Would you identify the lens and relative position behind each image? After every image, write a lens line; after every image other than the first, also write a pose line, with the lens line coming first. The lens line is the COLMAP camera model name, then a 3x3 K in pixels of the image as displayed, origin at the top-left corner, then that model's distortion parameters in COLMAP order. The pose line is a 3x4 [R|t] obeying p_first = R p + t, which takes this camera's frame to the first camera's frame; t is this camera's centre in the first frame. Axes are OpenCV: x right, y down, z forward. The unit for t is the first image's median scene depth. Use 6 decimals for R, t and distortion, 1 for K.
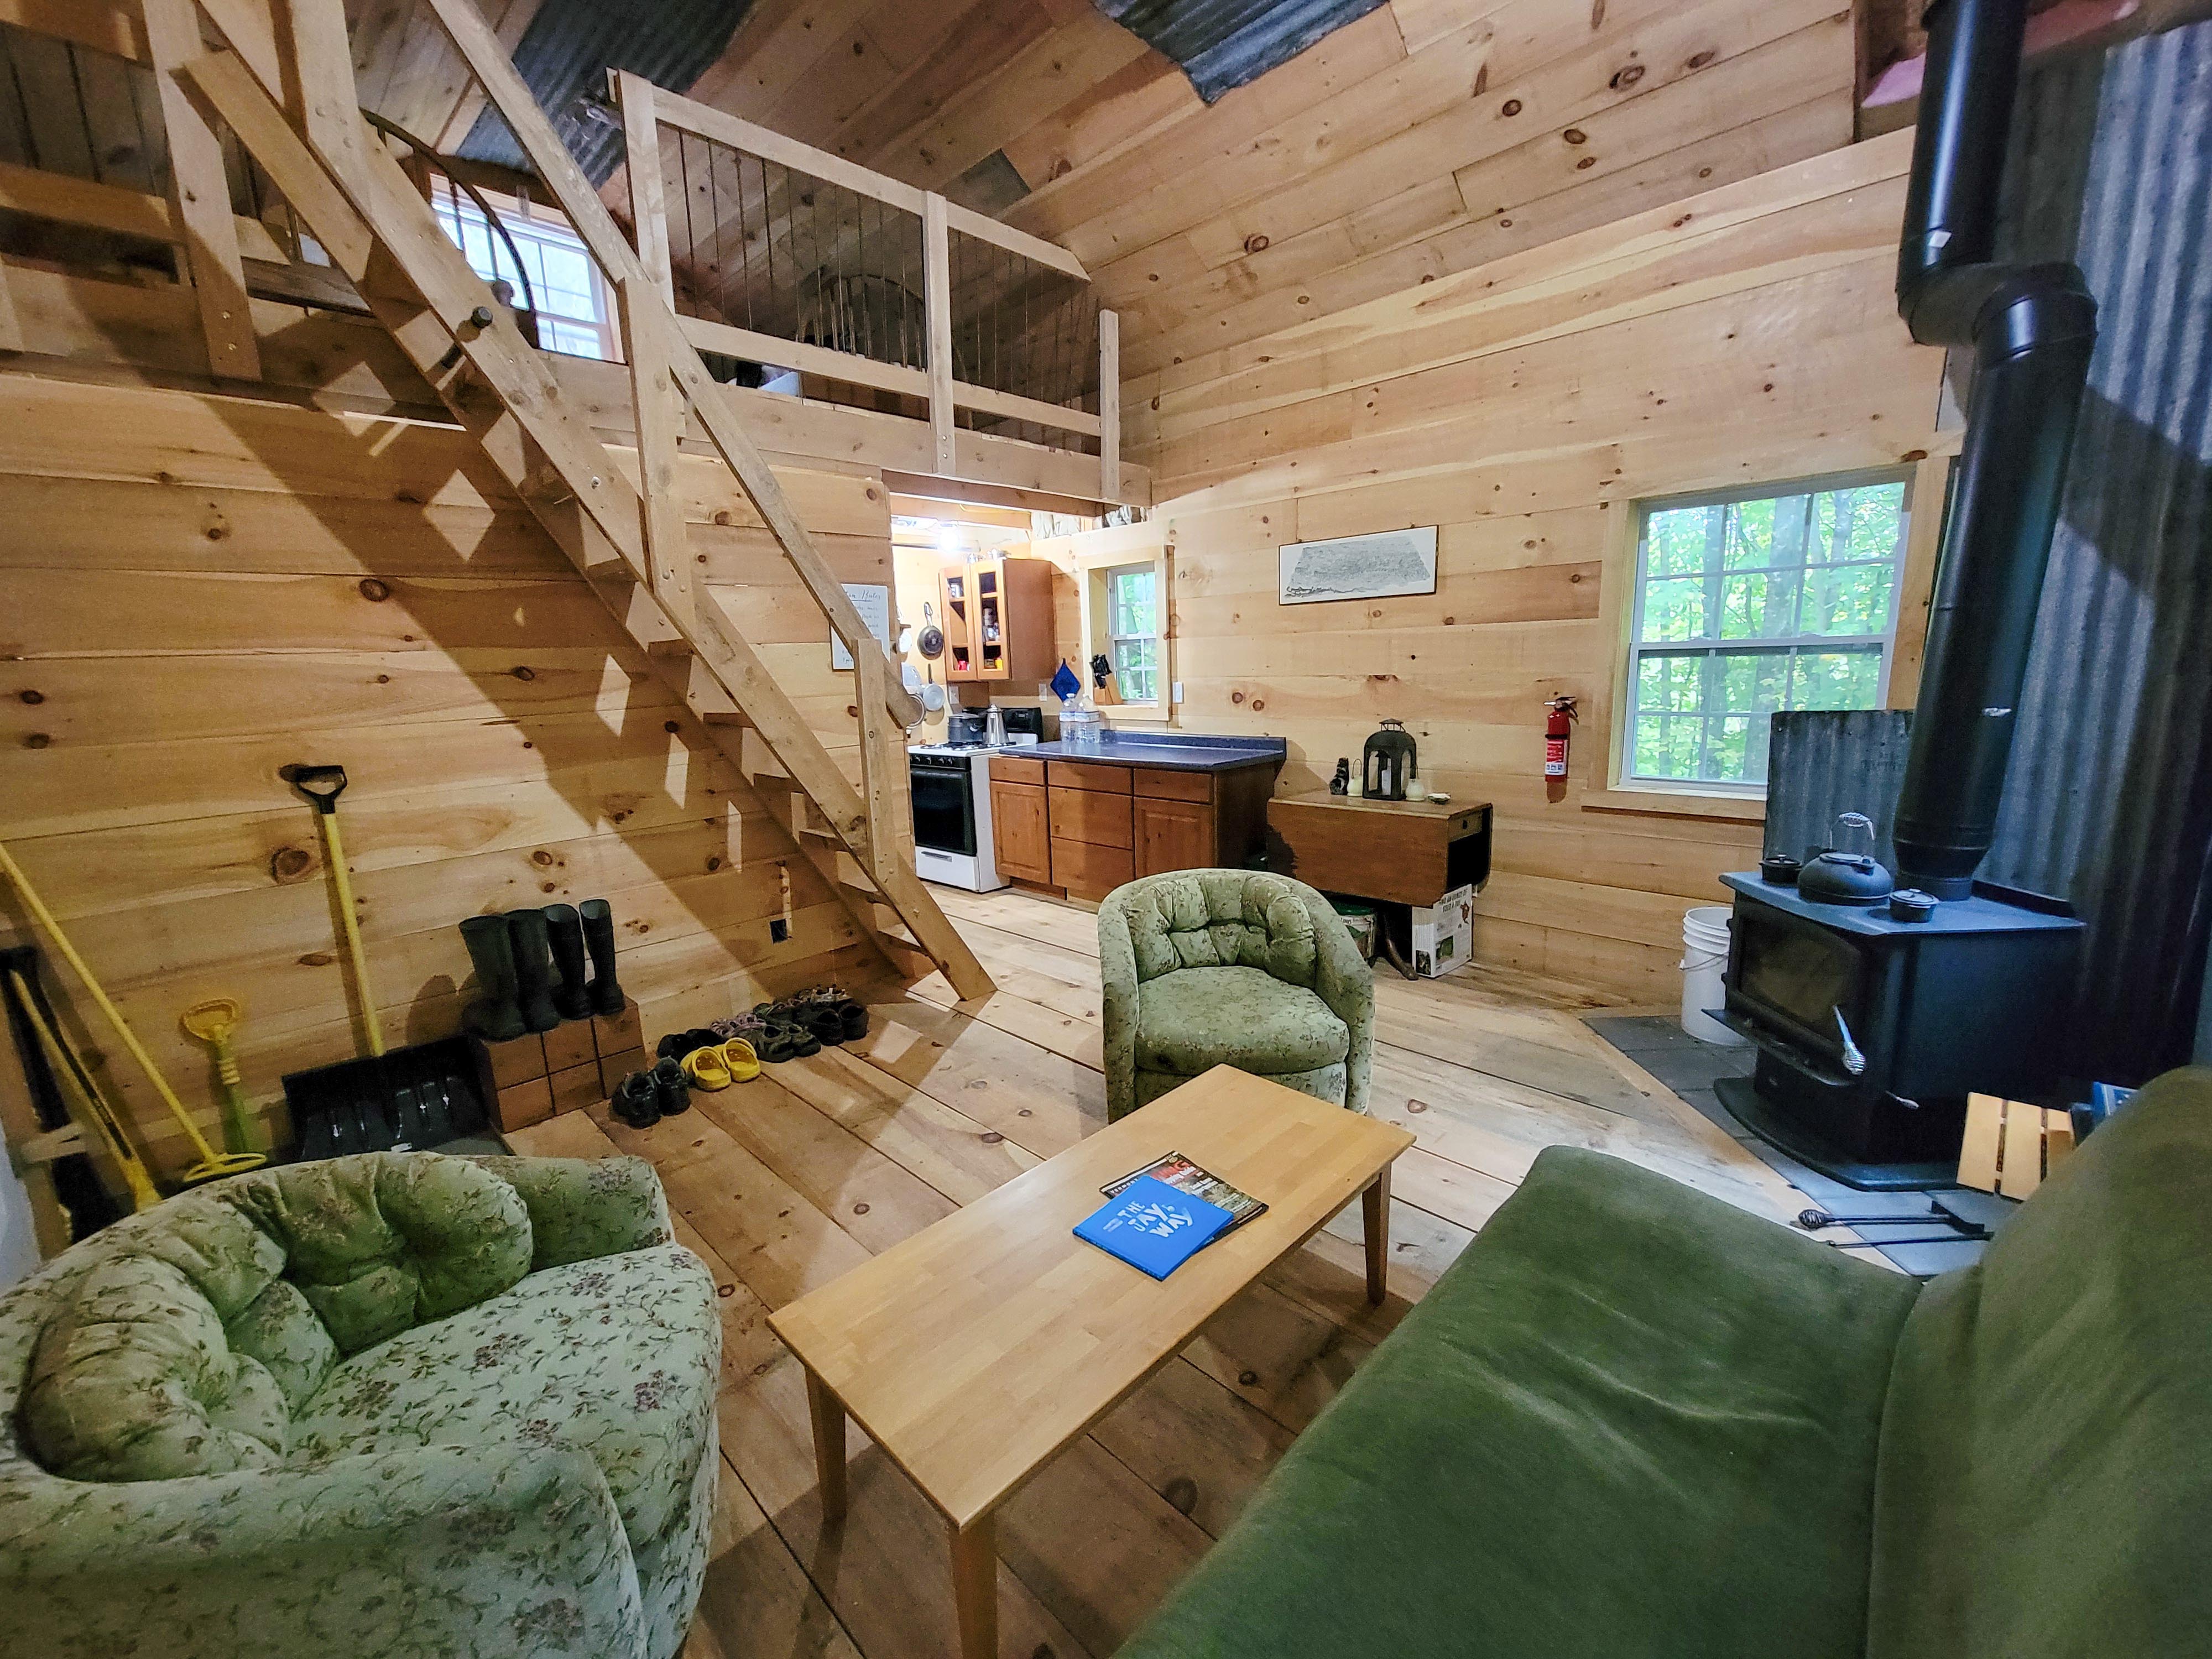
lens RADIAL K [[899.1, 0, 1119.7], [0, 899.1, 835.2], [0, 0, 1]] dist [-0.003880, 0.001794]
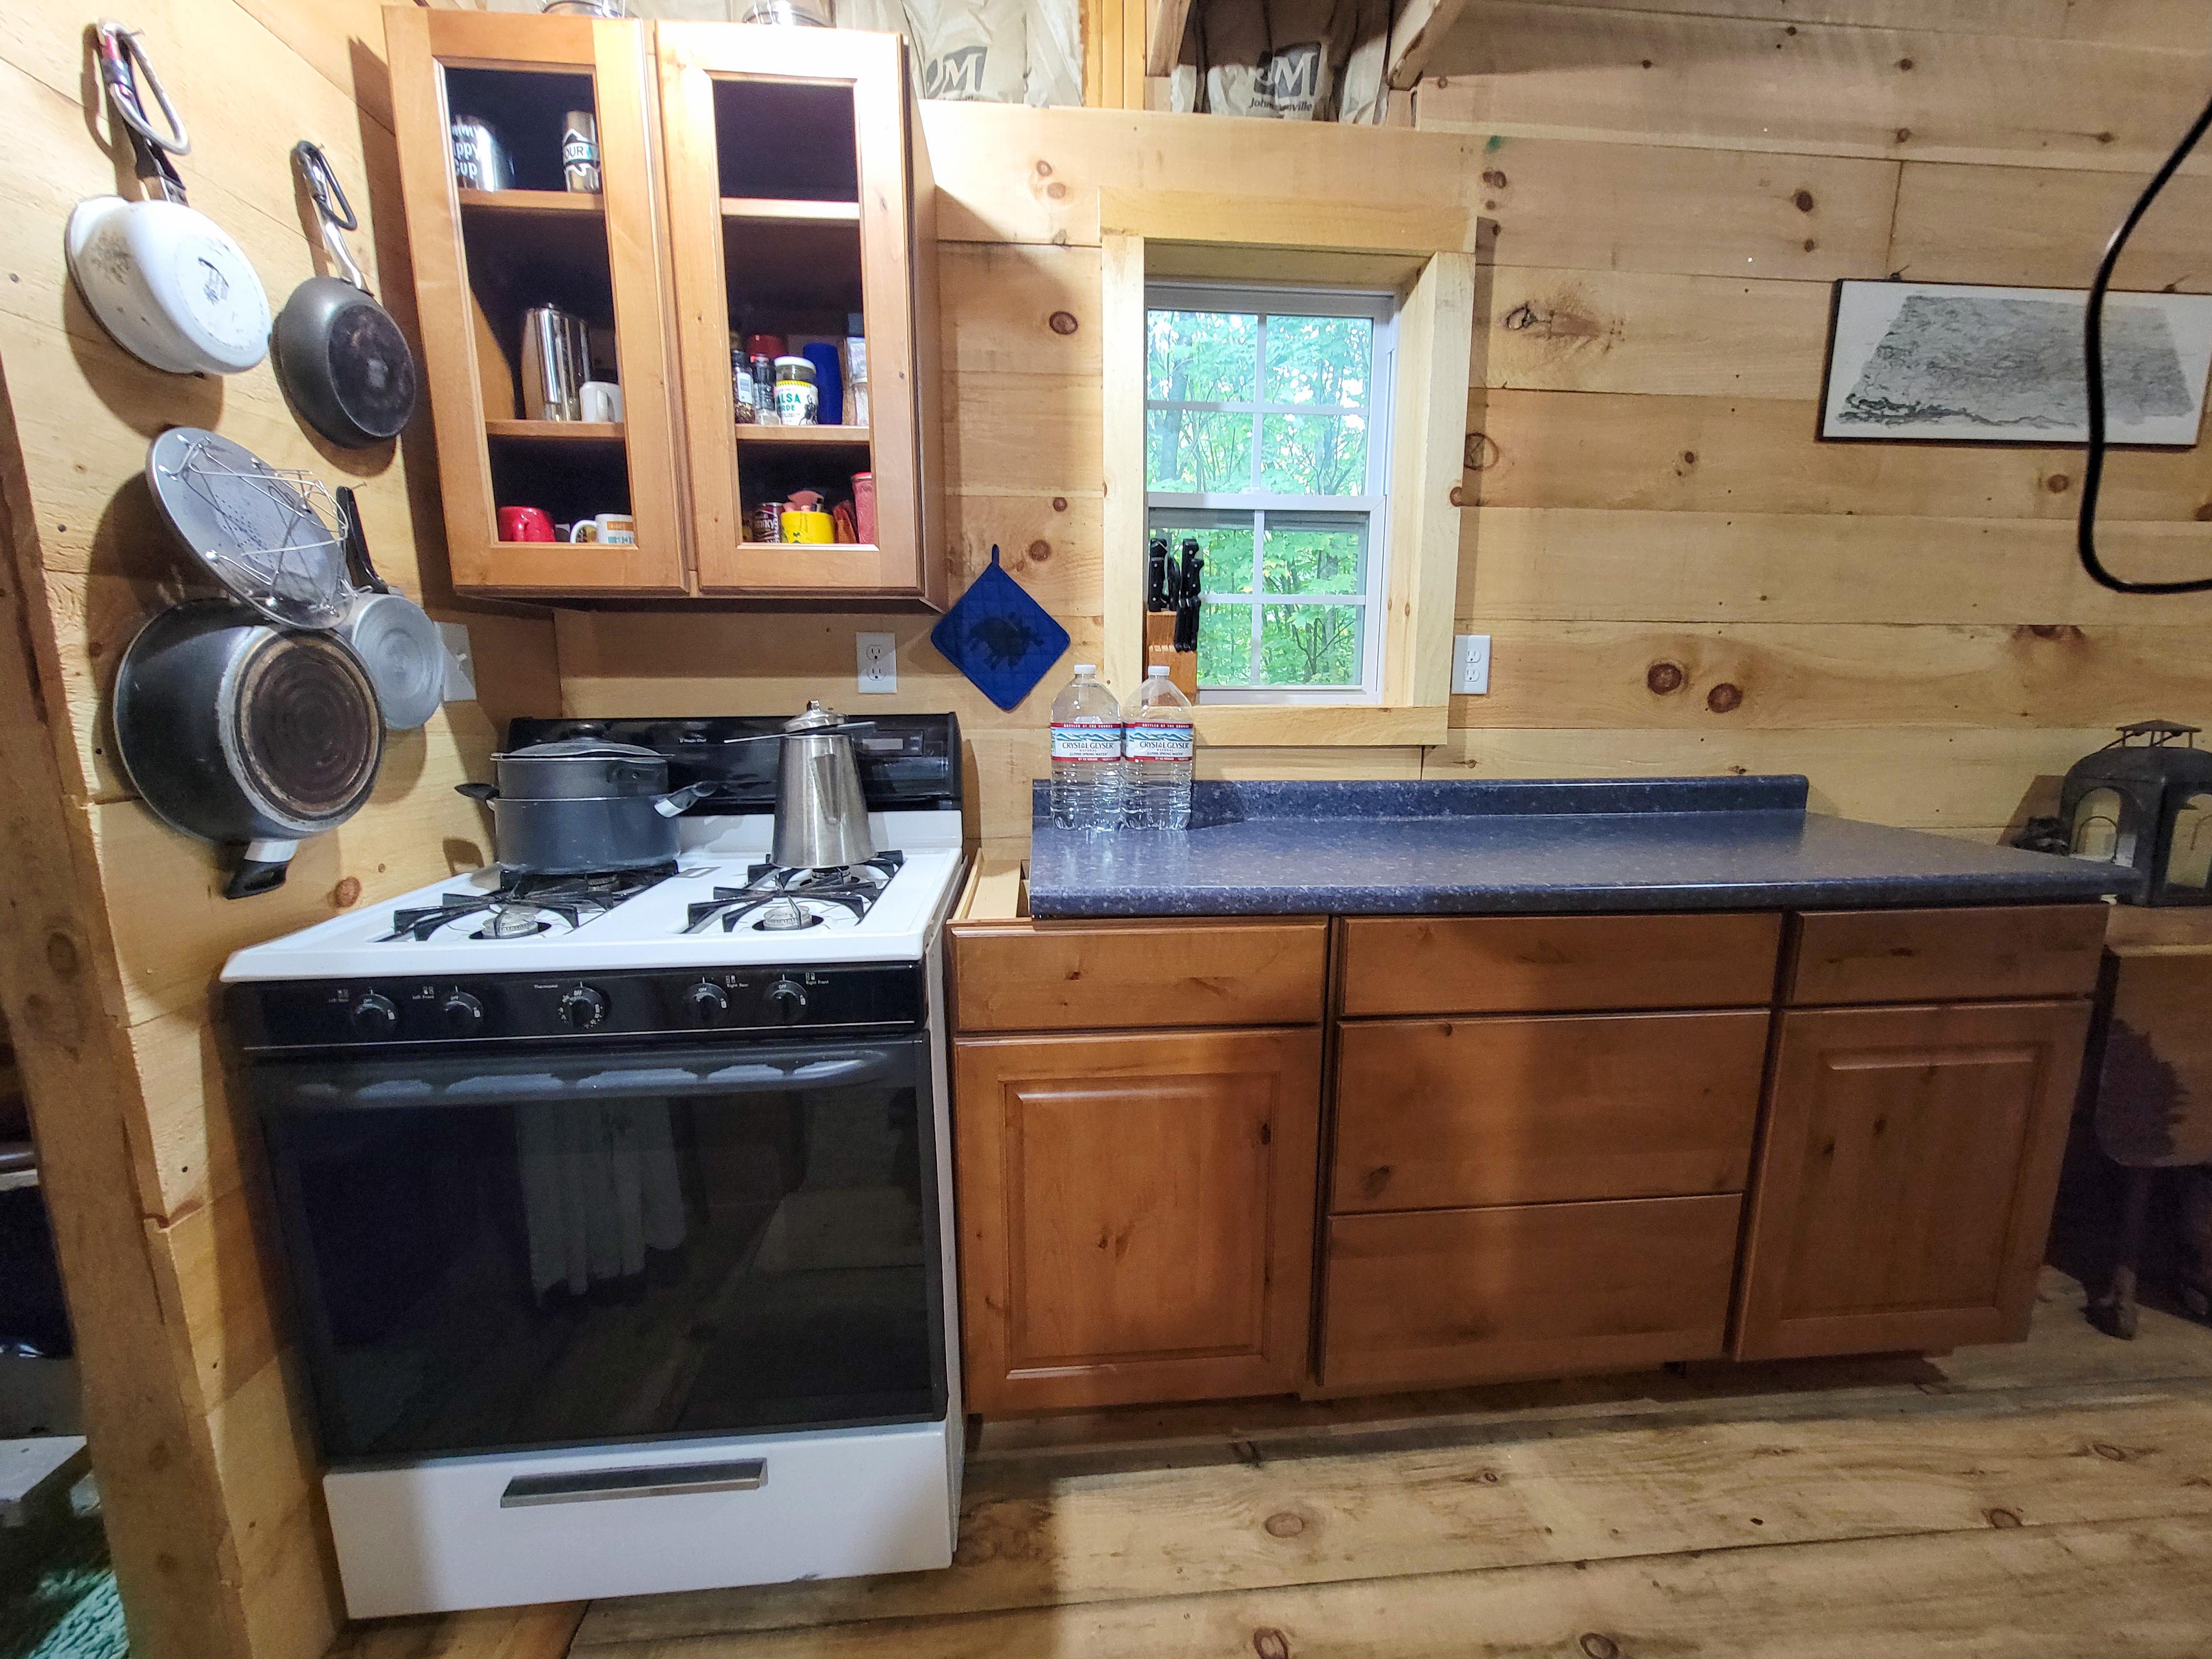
lens RADIAL K [[899.1, 0, 1111.6], [0, 899.1, 834.5], [0, 0, 1]] dist [-0.003880, 0.001794]
pose [[0.658489, -0.095450, 0.746513, -0.429454], [0.121965, 0.992347, 0.019298, -0.168777], [-0.742641, 0.078341, 0.665091, 1.269745]]
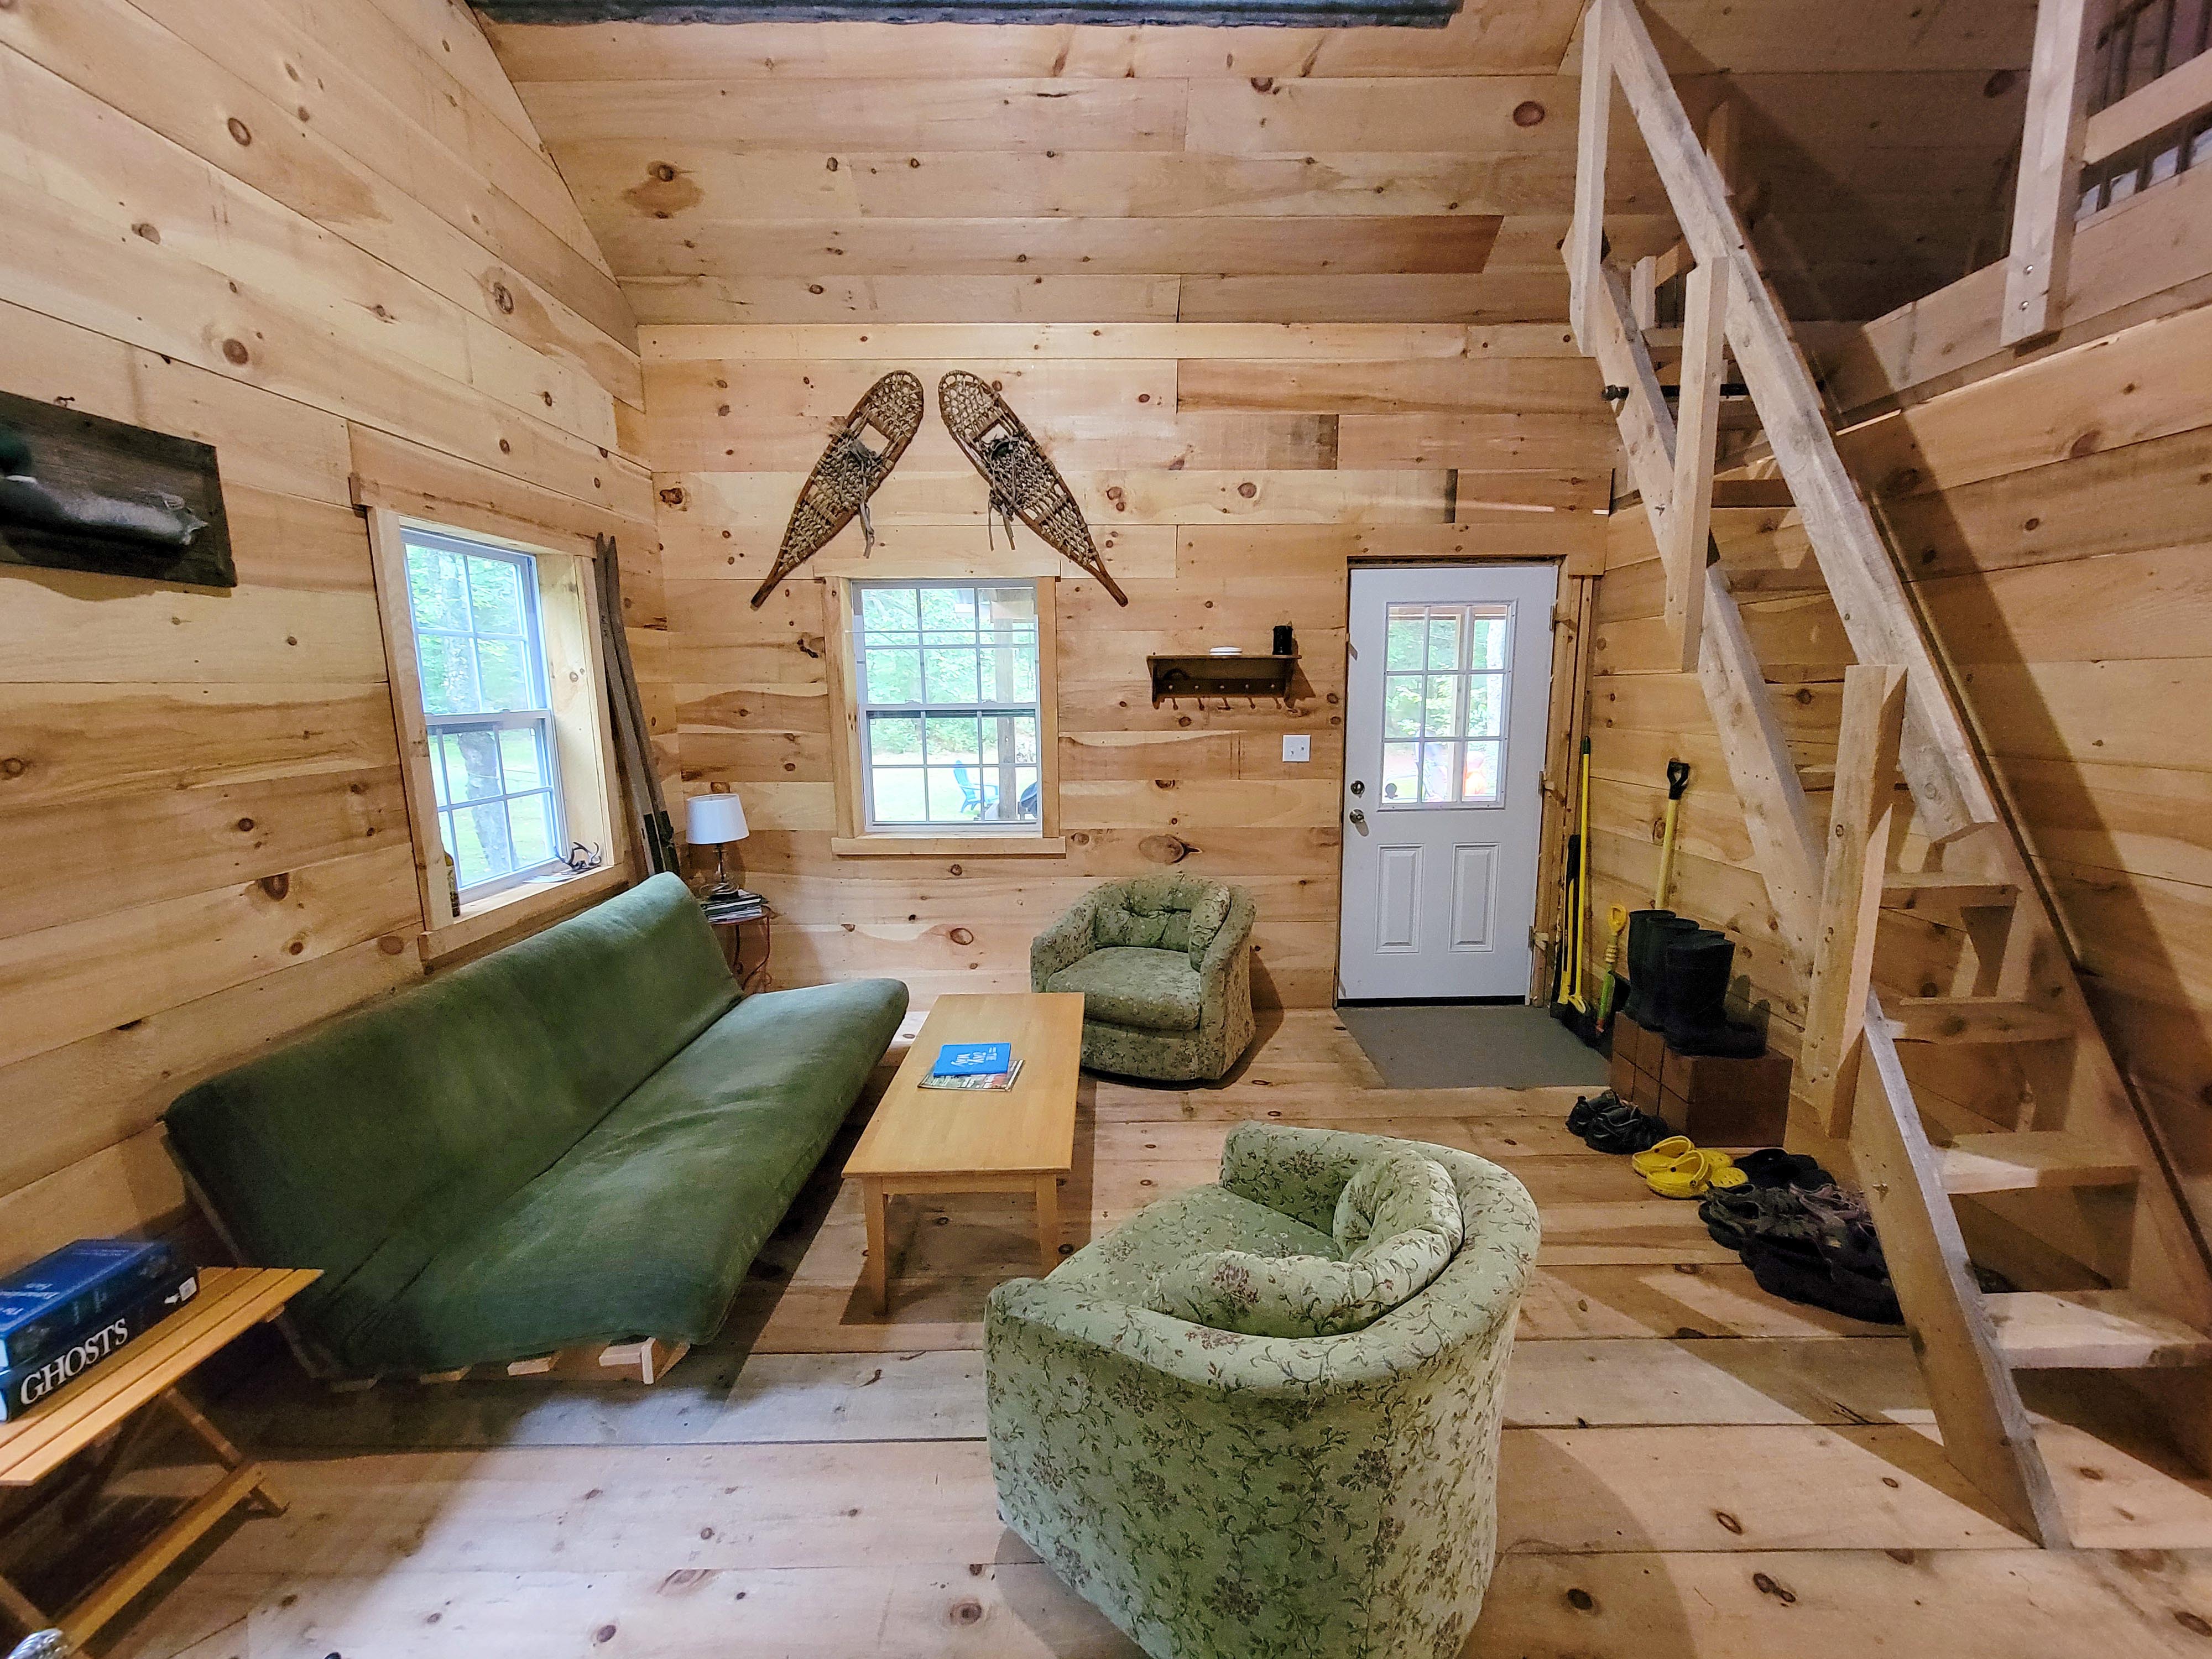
lens RADIAL K [[899.1, 0, 1116.9], [0, 899.1, 834.2], [0, 0, 1]] dist [-0.003880, 0.001794]
pose [[-0.713205, 0.155851, -0.683410, 0.409190], [-0.102392, 0.941348, 0.321528, -0.226489], [0.693437, 0.299291, -0.655416, 0.967050]]
